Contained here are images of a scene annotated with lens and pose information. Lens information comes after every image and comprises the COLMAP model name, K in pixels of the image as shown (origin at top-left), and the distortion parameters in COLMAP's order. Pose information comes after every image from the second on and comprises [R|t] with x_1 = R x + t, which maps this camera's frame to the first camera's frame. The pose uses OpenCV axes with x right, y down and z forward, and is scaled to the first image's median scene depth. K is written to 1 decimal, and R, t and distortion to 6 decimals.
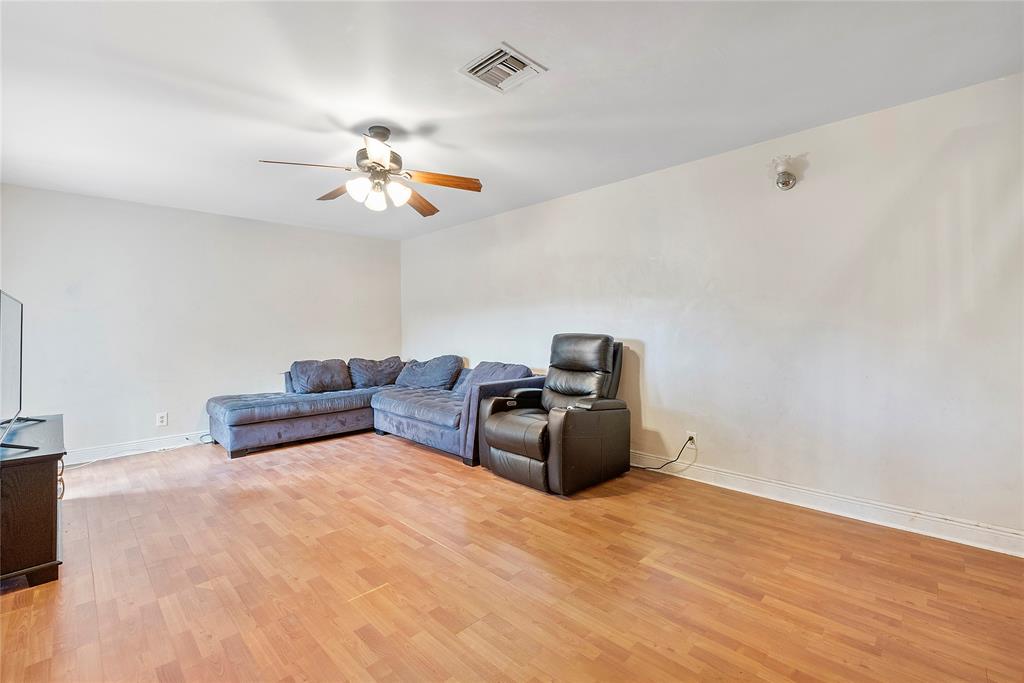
lens RADIAL K [[442.0, 0, 514.3], [0, 442.0, 333.7], [0, 0, 1]] dist [-0.004222, -0.000731]
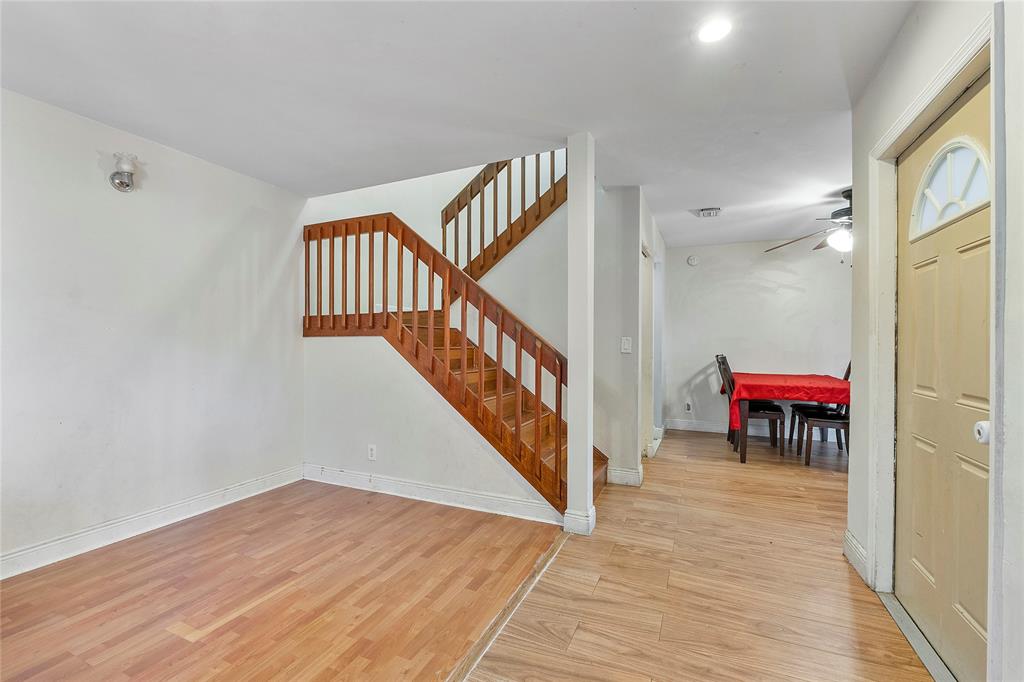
lens RADIAL K [[442.0, 0, 512.4], [0, 442.0, 343.7], [0, 0, 1]] dist [-0.004222, -0.000731]
pose [[-0.350346, 0.008262, 0.936584, -0.611460], [0.017848, 0.999838, -0.002143, 0.002175], [-0.936450, 0.015965, -0.350437, 0.696921]]
